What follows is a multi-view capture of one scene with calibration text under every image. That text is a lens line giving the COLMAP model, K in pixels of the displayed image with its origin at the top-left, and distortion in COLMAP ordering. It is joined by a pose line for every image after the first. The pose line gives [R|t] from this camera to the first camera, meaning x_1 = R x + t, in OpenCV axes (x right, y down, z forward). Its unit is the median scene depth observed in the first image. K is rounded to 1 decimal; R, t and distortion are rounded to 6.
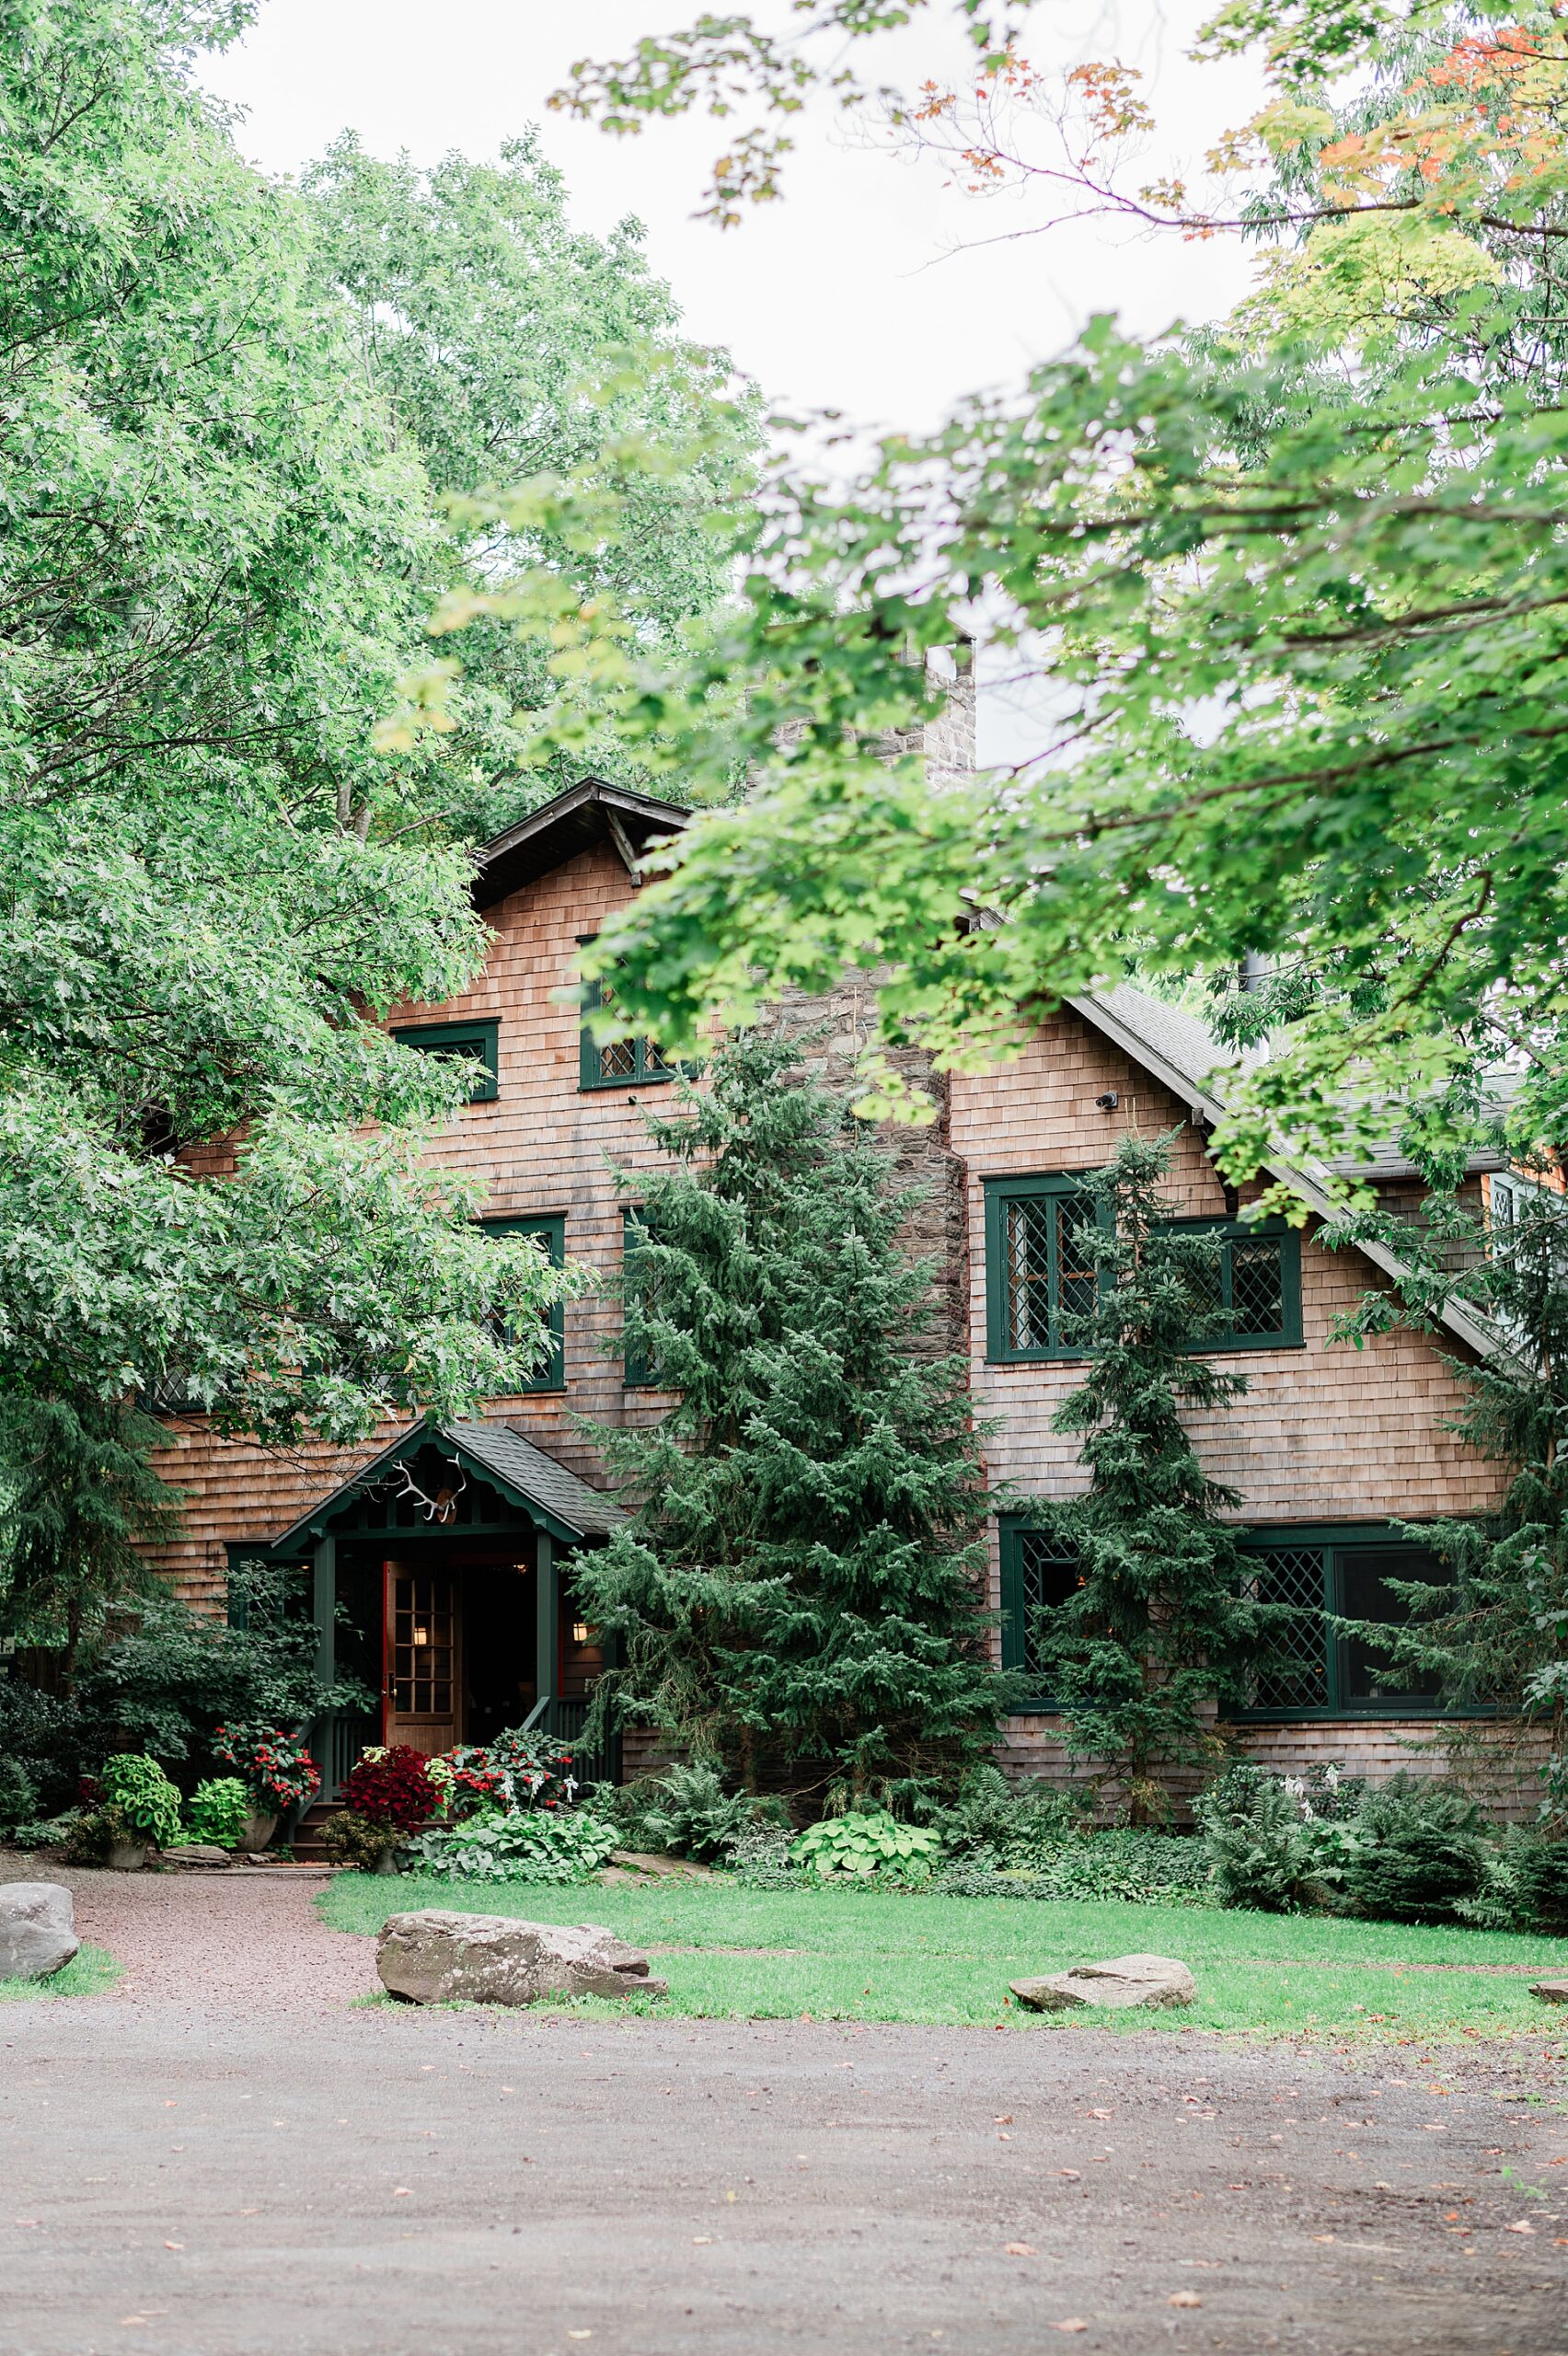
lens RADIAL K [[3947.4, 0, 784.0], [0, 3947.4, 1178.0], [0, 0, 1]] dist [-0.001776, -0.047948]
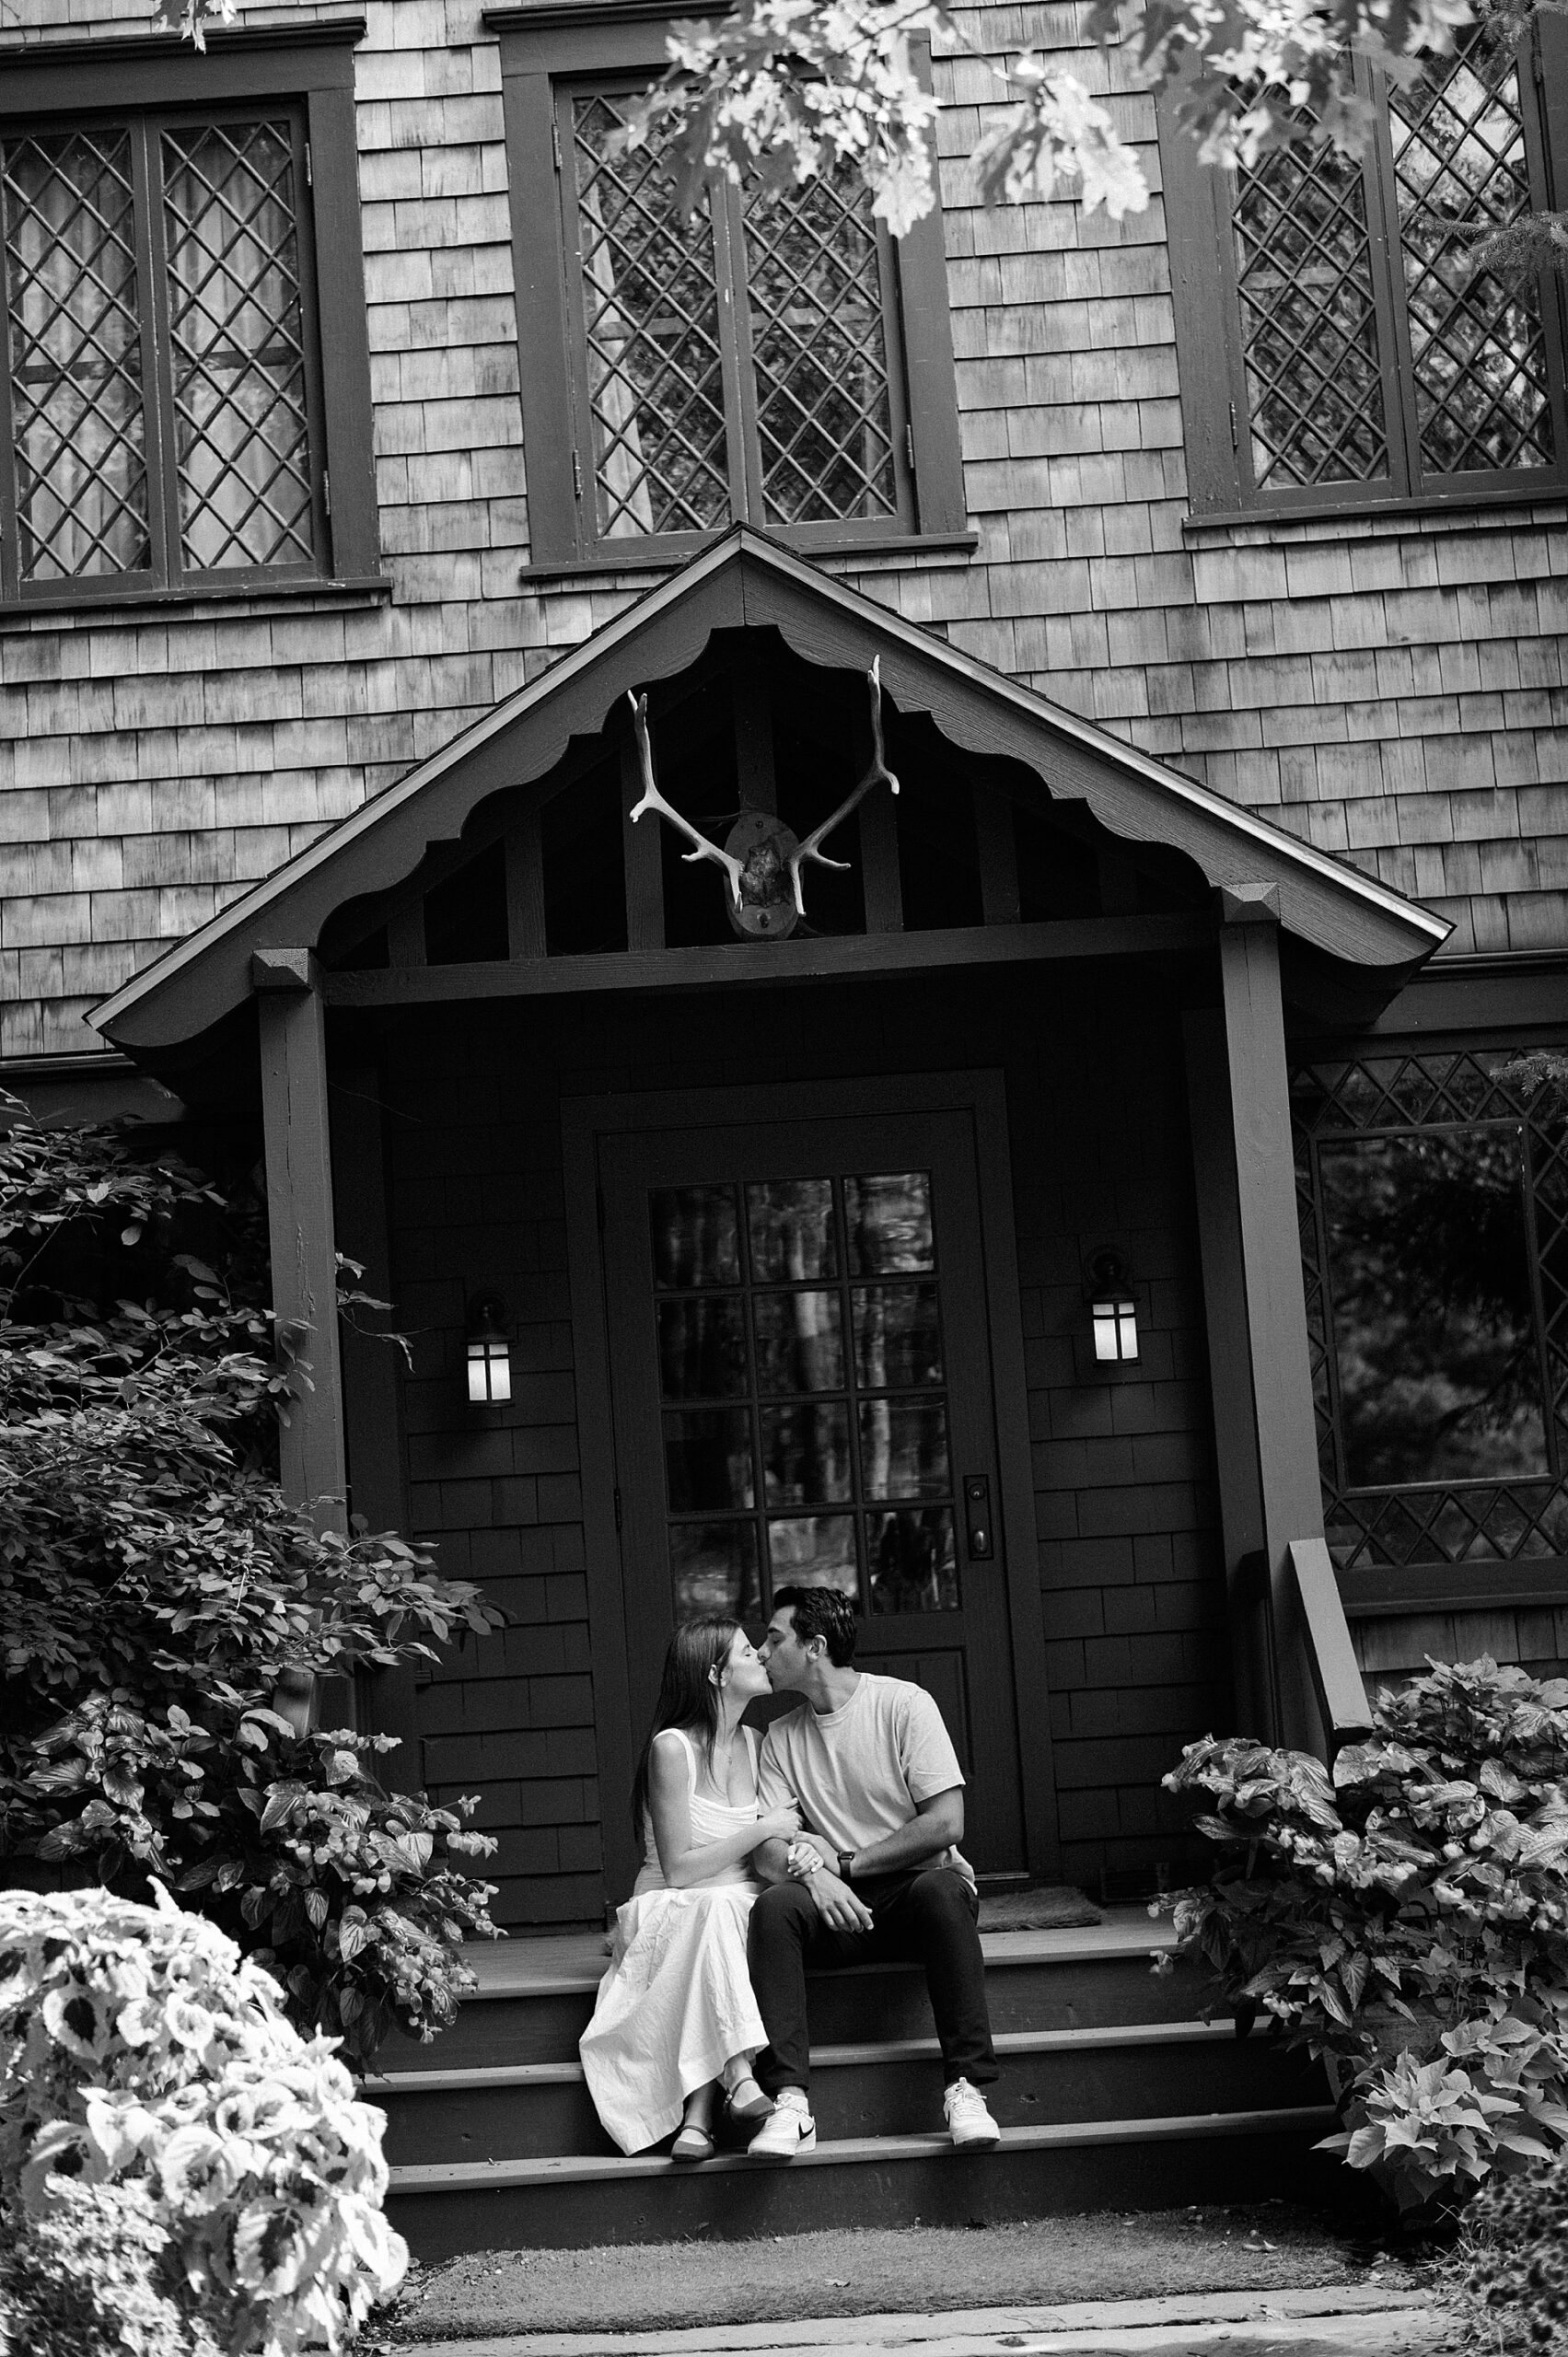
lens RADIAL K [[3864.9, 0, 776.6], [0, 3864.9, 1111.7], [0, 0, 1]] dist [-0.001609, -0.031957]
pose [[0.903441, 0.000580, 0.428713, -0.214965], [-0.004007, 0.999967, 0.007092, 0.103838], [-0.428694, -0.008125, 0.903413, 0.800999]]
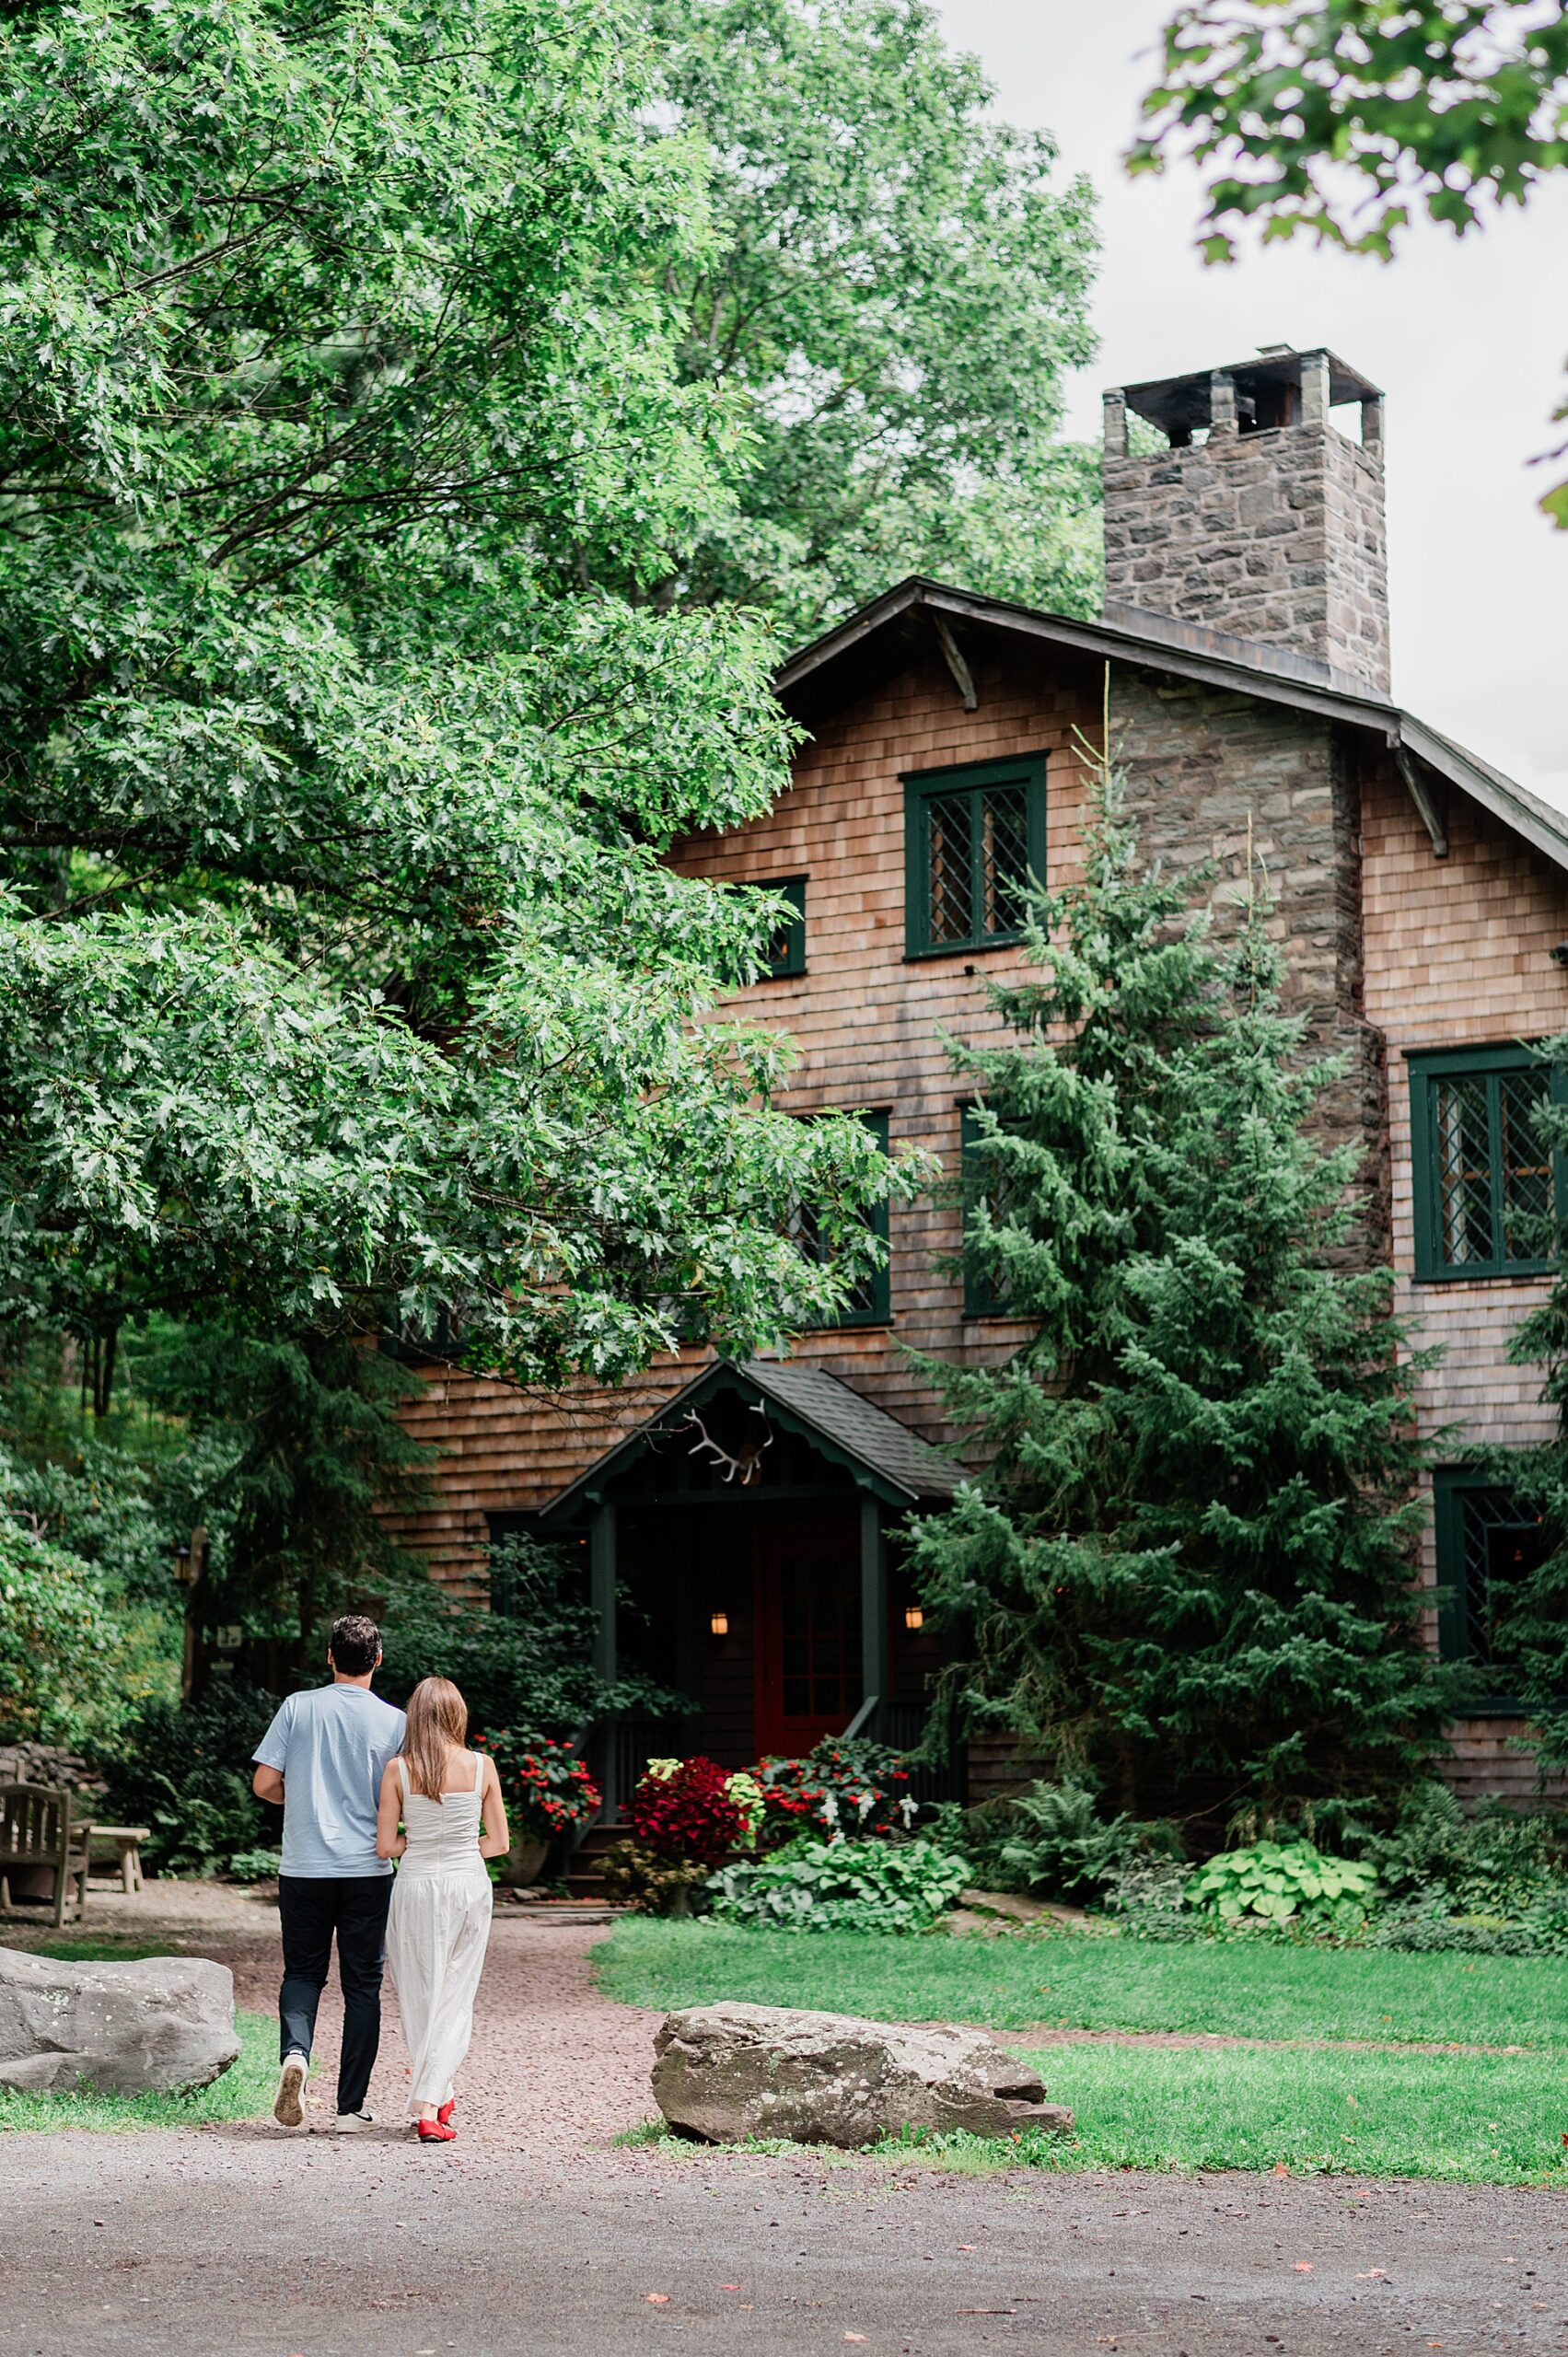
lens RADIAL K [[3949.4, 0, 784.0], [0, 3949.4, 1178.5], [0, 0, 1]] dist [-0.001776, -0.047948]
pose [[0.996973, -0.012112, -0.076798, -0.015552], [0.012161, 0.999926, 0.000173, 0.025091], [0.076790, -0.001106, 0.997047, 0.193564]]
